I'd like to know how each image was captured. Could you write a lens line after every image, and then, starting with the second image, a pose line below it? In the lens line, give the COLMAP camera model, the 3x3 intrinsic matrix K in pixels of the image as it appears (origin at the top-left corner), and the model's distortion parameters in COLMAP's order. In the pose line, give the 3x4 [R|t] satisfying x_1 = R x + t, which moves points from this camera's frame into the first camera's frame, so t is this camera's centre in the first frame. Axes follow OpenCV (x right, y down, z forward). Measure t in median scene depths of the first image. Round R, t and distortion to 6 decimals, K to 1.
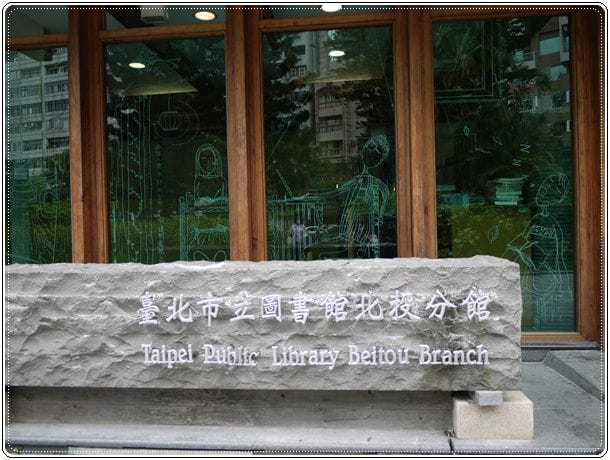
lens RADIAL K [[504.2, 0, 307.1], [0, 504.2, 227.4], [0, 0, 1]] dist [-0.011722, -0.004555]
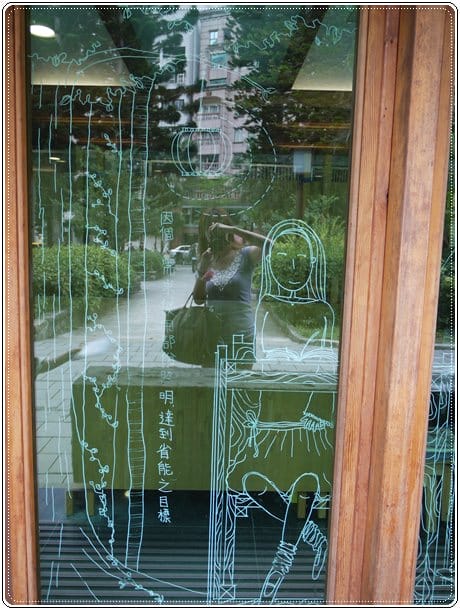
lens RADIAL K [[504.2, 0, 229.1], [0, 504.2, 308.1], [0, 0, 1]] dist [-0.011722, -0.004555]
pose [[0.994047, 0.036453, 0.102677, -0.285837], [-0.048994, 0.991271, 0.122400, -0.139338], [-0.097319, -0.126702, 0.987155, 0.603757]]
